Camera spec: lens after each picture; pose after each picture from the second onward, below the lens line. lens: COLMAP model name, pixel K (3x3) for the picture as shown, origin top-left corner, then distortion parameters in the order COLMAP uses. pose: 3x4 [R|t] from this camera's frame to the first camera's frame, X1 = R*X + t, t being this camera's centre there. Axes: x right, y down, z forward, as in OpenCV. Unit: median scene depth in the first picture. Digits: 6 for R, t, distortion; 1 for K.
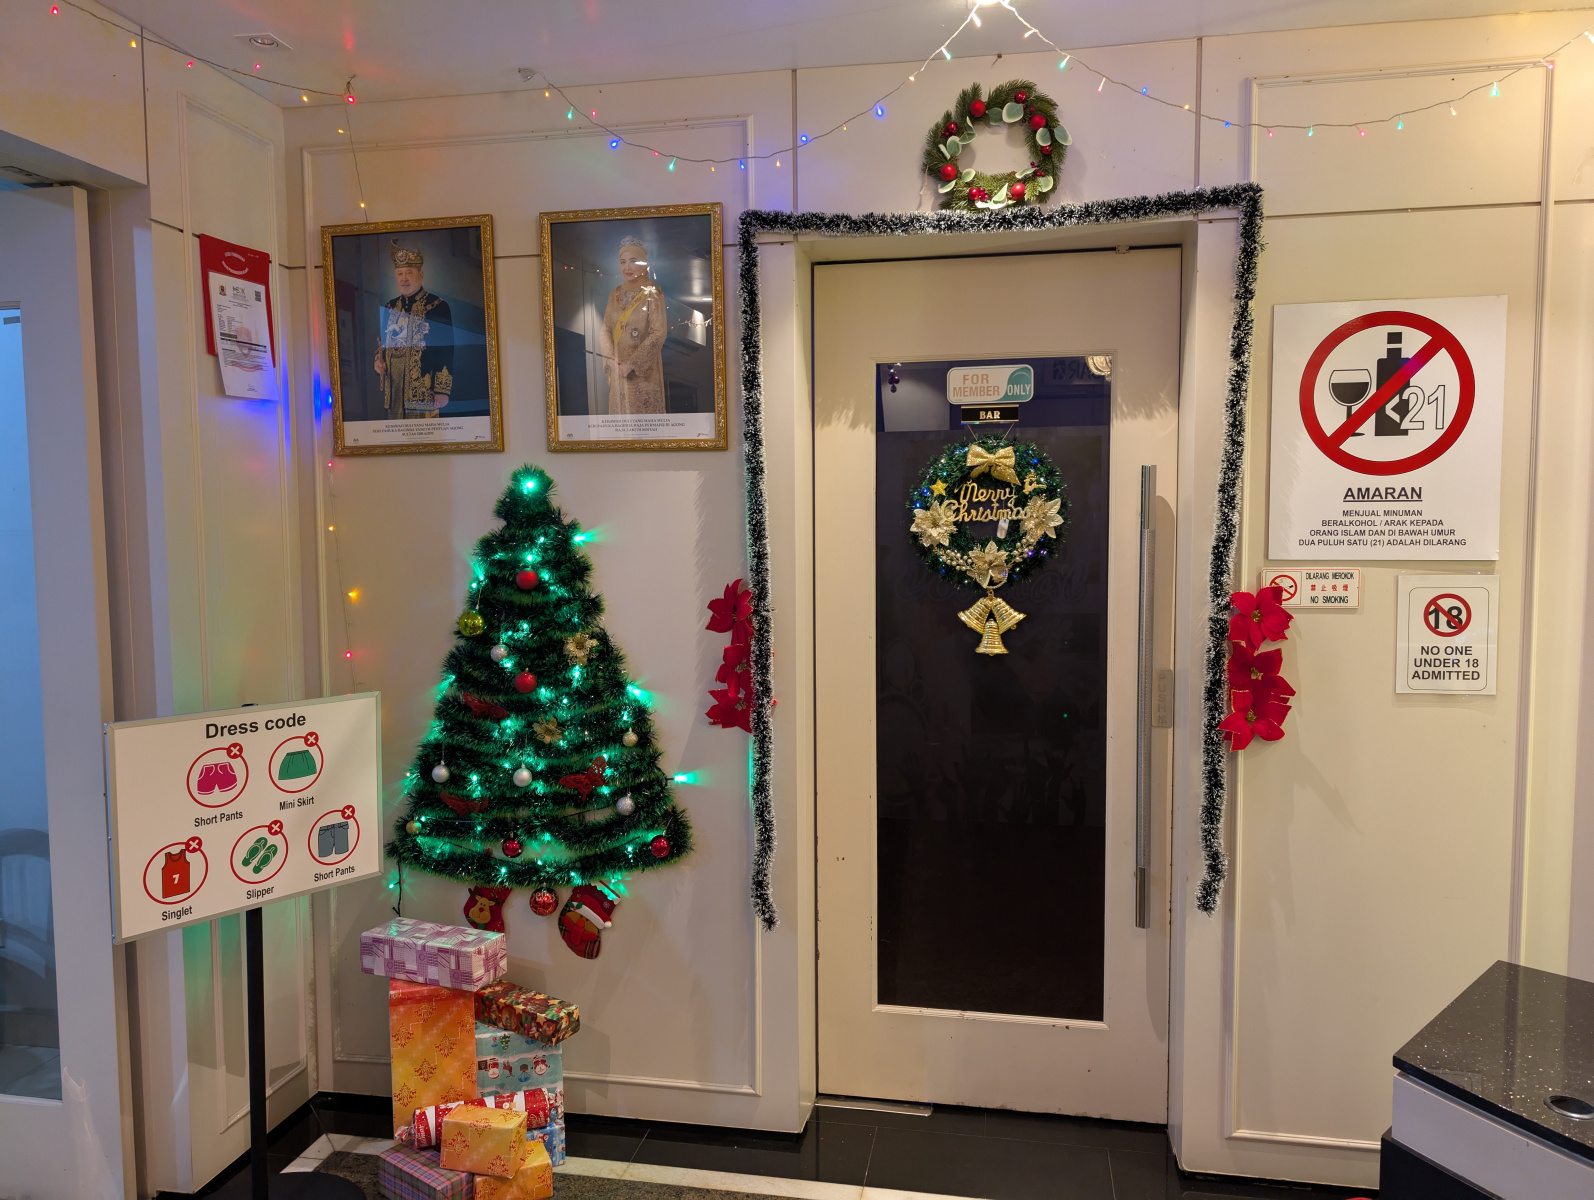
lens RADIAL K [[1147.2, 0, 797.4], [0, 1147.2, 616.4], [0, 0, 1]] dist [0.009475, 0.005743]
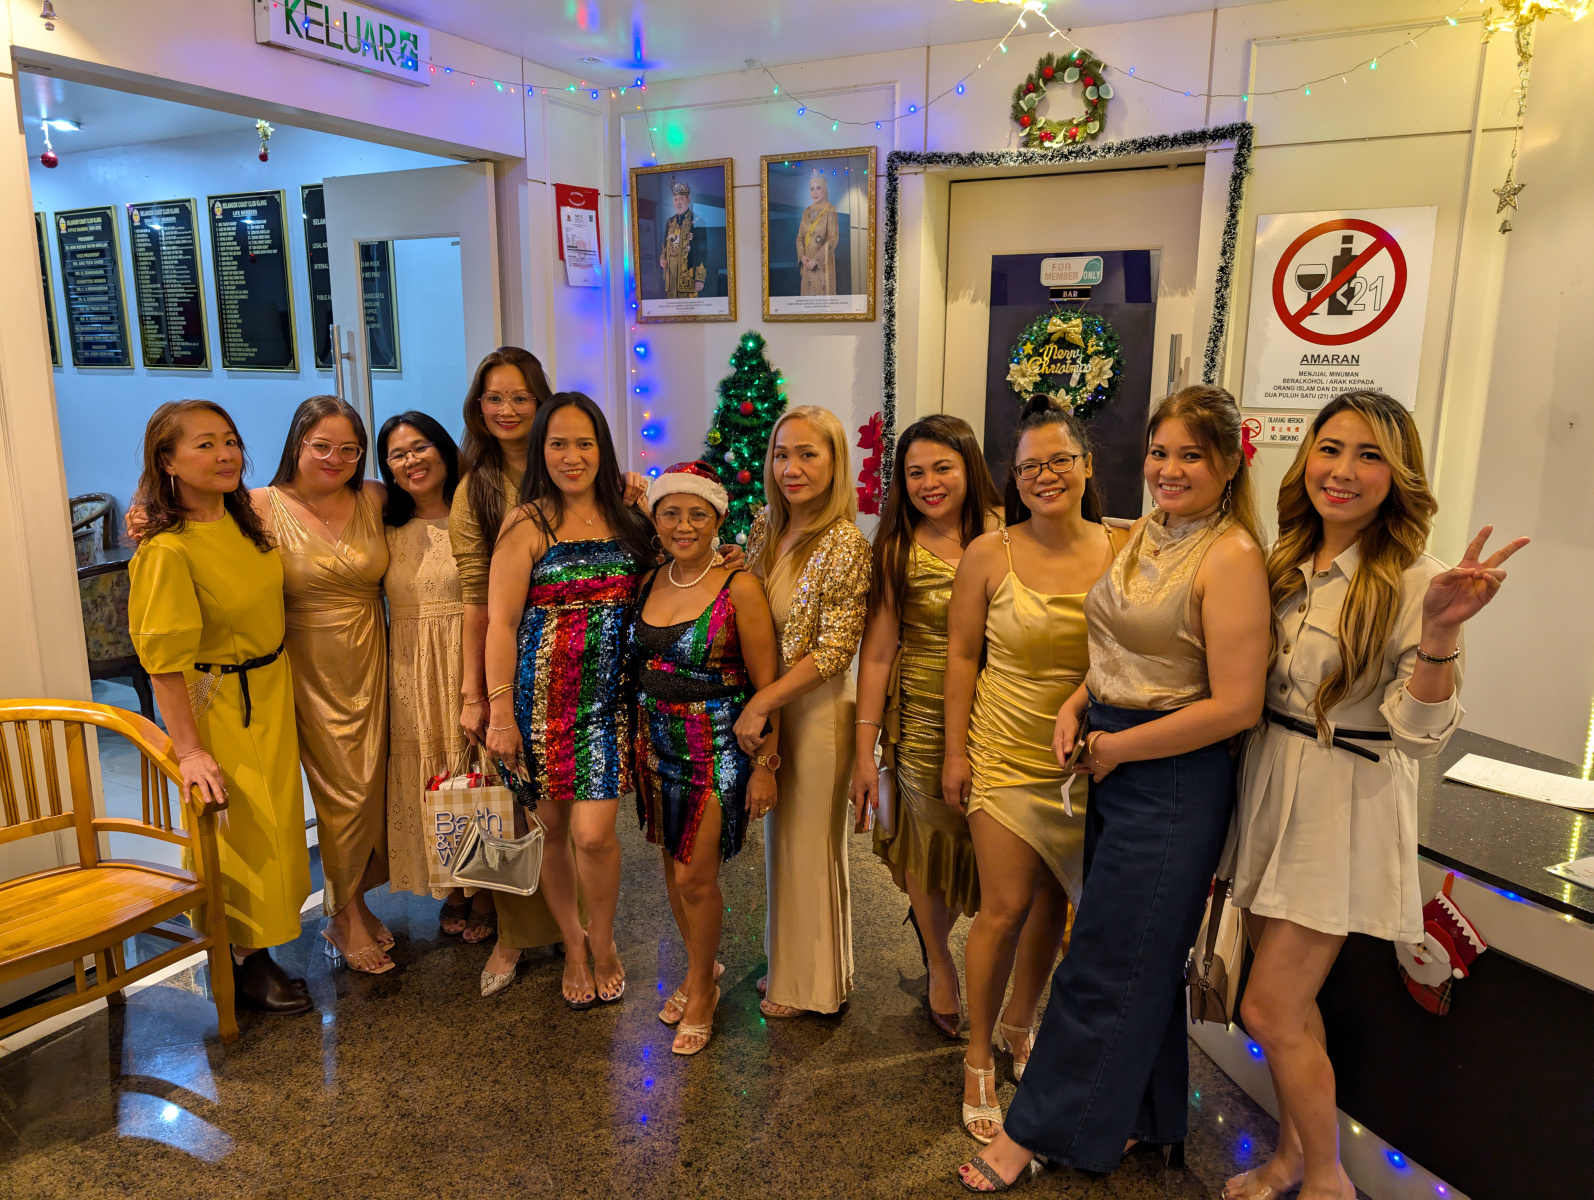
lens RADIAL K [[1122.6, 0, 797.0], [0, 1122.6, 600.0], [0, 0, 1]] dist [0.003135, -0.007906]
pose [[0.949415, 0.077092, -0.304414, 0.304712], [-0.035640, 0.989587, 0.139455, 0.009558], [0.311995, -0.121551, 0.942276, -0.413982]]
